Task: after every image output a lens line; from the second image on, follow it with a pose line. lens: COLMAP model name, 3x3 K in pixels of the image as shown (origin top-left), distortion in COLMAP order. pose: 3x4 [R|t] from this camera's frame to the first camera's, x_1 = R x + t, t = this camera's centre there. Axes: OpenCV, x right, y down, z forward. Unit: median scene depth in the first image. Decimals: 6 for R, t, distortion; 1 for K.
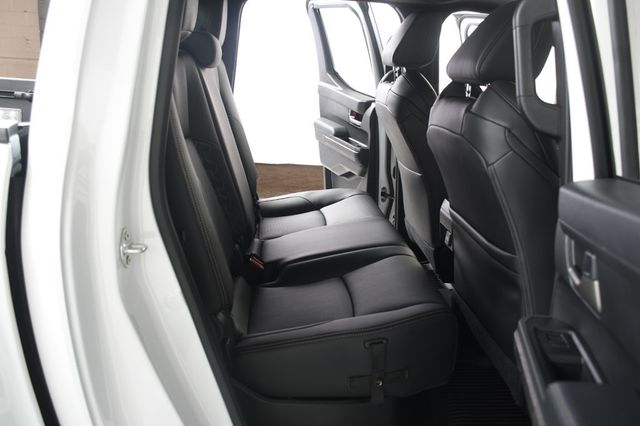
lens RADIAL K [[644.3, 0, 320.0], [0, 644.3, 213.0], [0, 0, 1]] dist [-0.009943, -0.001110]
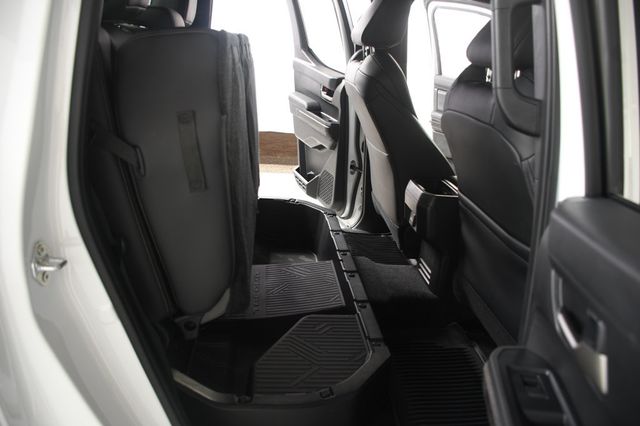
lens RADIAL K [[530.2, 0, 320.0], [0, 530.2, 213.0], [0, 0, 1]] dist [-0.116028, 0.004946]
pose [[0.999616, 0.010407, 0.025699, 0.025492], [-0.012789, 0.995456, 0.094363, -0.038065], [-0.024600, -0.094656, 0.995206, 0.140522]]
